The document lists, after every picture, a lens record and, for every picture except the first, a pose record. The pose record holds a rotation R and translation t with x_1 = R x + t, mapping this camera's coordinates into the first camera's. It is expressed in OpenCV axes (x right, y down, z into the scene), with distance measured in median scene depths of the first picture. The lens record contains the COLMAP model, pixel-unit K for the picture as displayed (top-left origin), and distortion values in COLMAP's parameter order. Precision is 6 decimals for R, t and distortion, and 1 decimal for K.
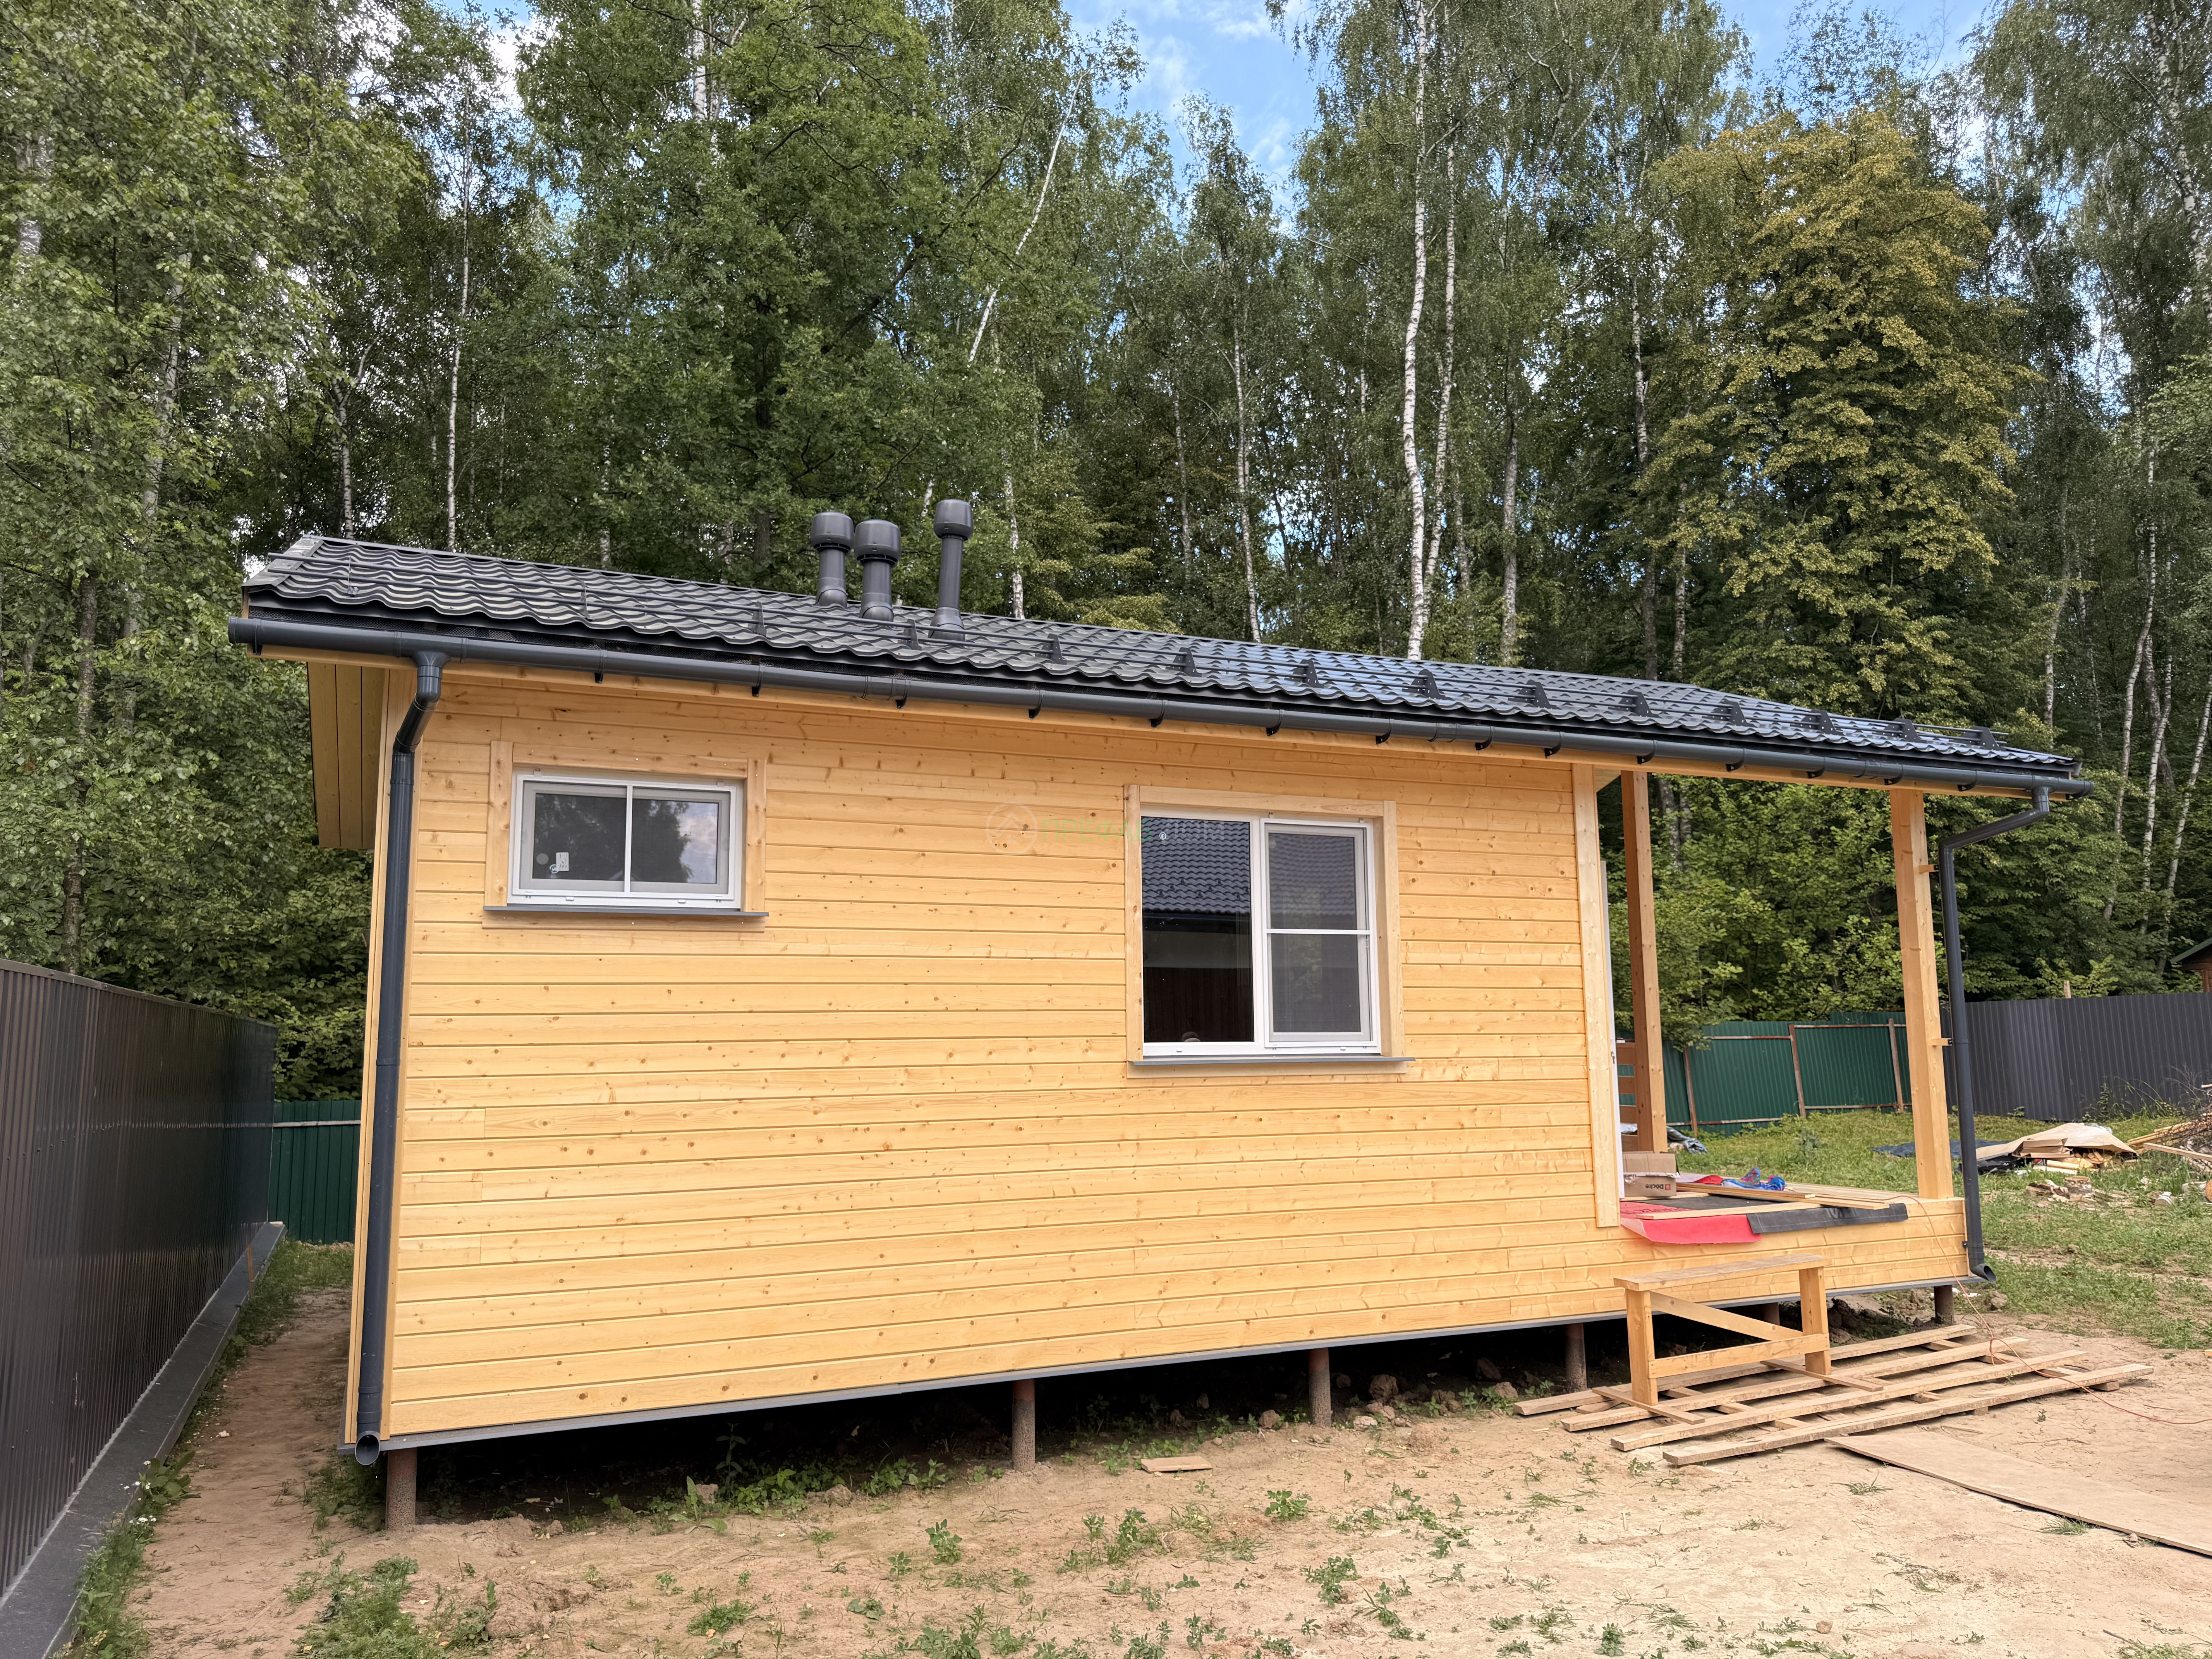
lens RADIAL K [[1556.8, 0, 1107.0], [0, 1556.8, 841.0], [0, 0, 1]] dist [0.049306, -0.057088]
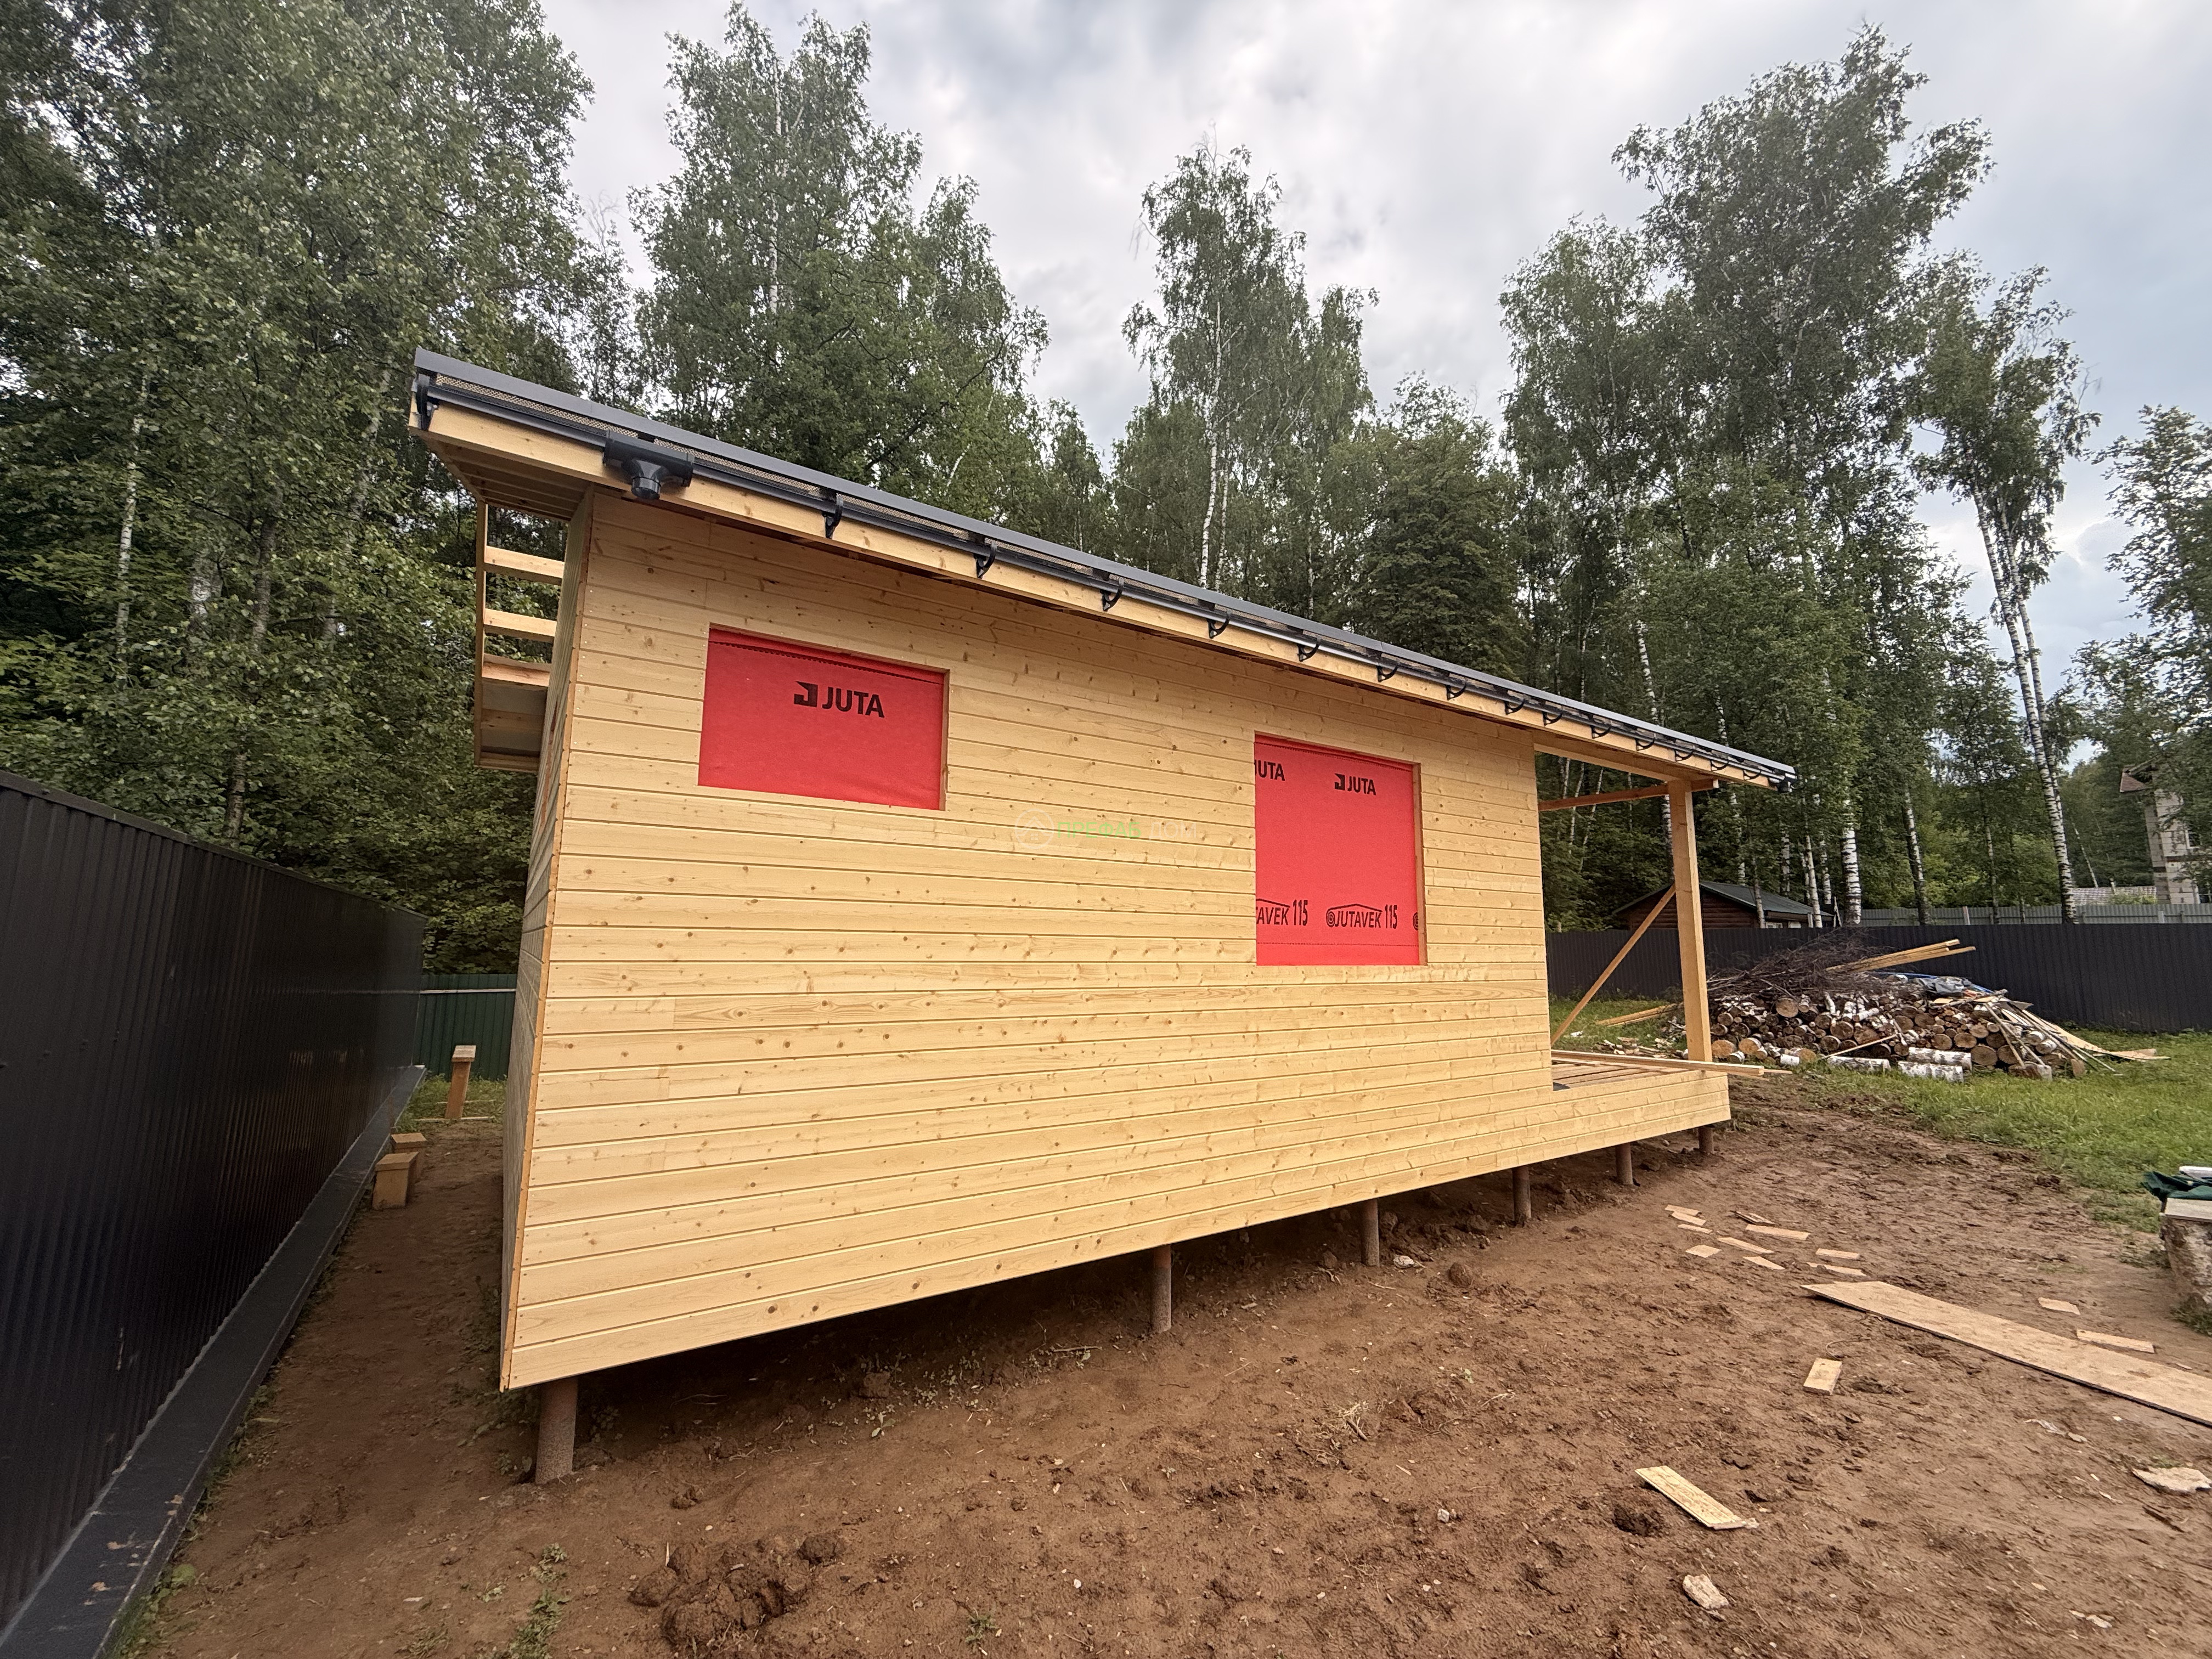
lens RADIAL K [[878.5, 0, 1095.1], [0, 878.5, 818.6], [0, 0, 1]] dist [0.000658, 0.000211]
pose [[0.986208, 0.046039, 0.158976, -0.191481], [-0.043160, 0.998837, -0.021514, 0.053074], [-0.159782, 0.014356, 0.987048, 0.359974]]
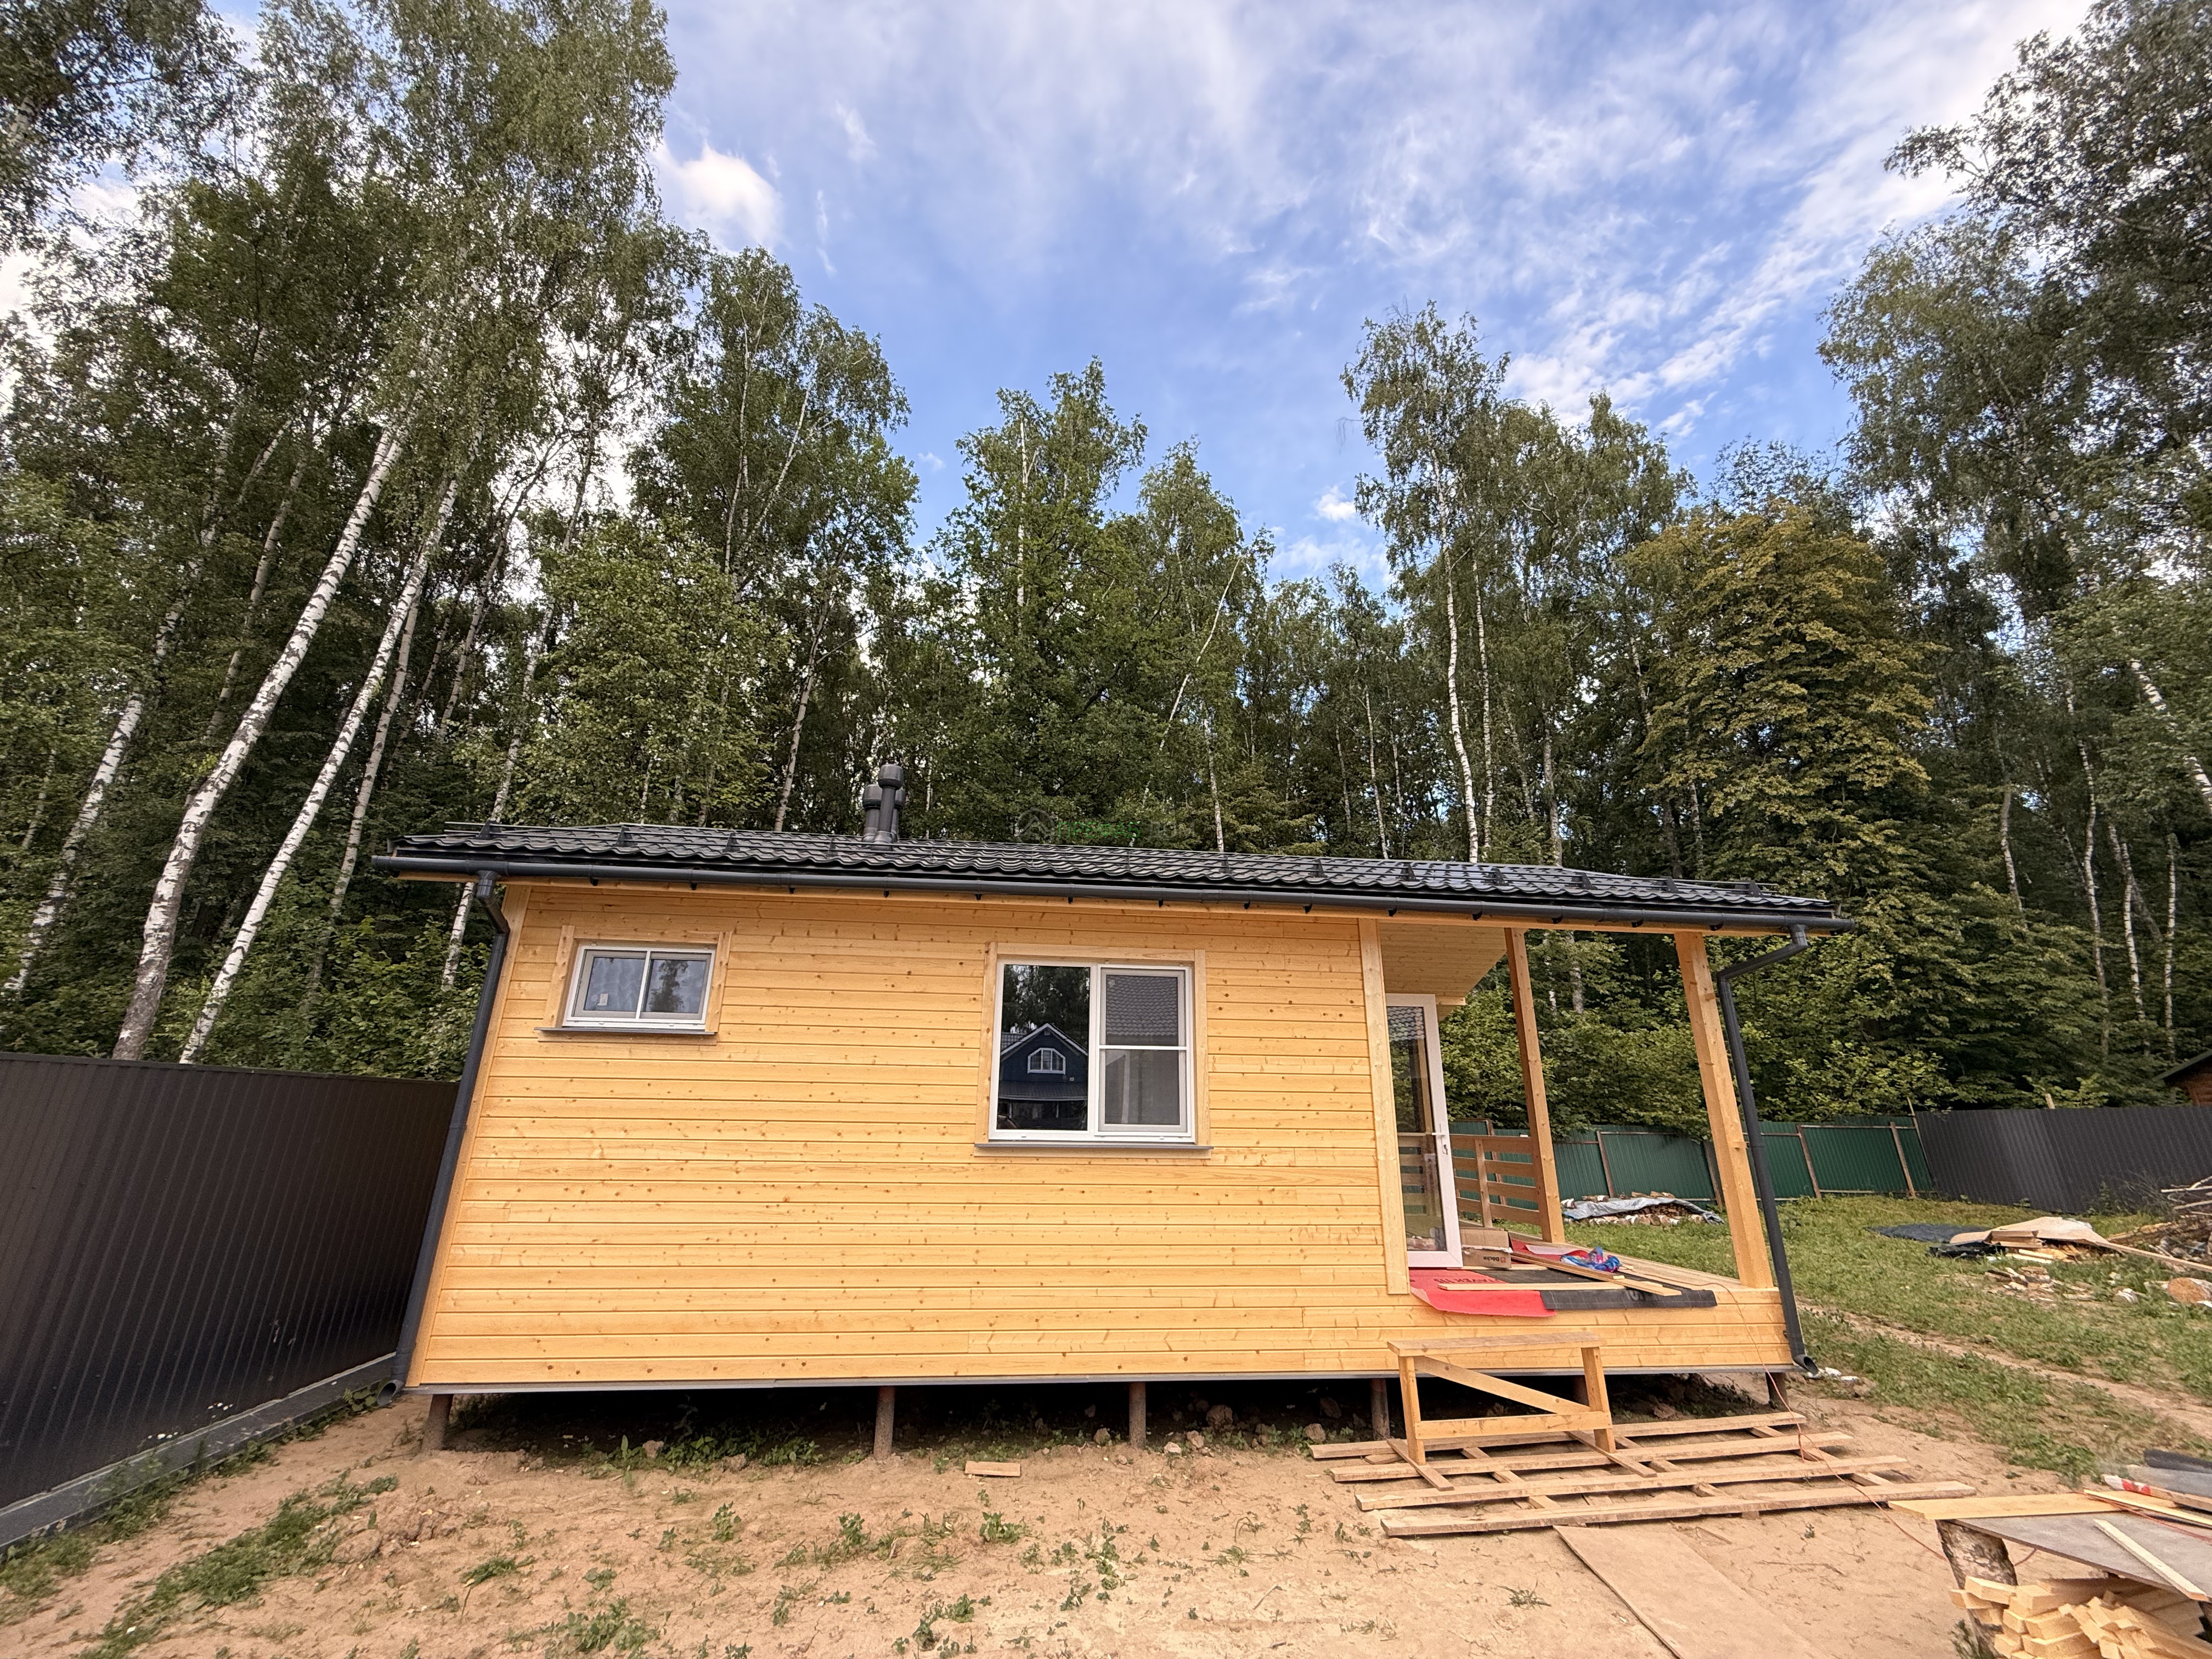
lens RADIAL K [[878.5, 0, 1094.9], [0, 878.5, 830.9], [0, 0, 1]] dist [0.000658, 0.000211]
pose [[0.952080, -0.071580, -0.297356, 0.344758], [0.014076, 0.981453, -0.191188, 0.018813], [0.305526, 0.177840, 0.935429, 0.232755]]
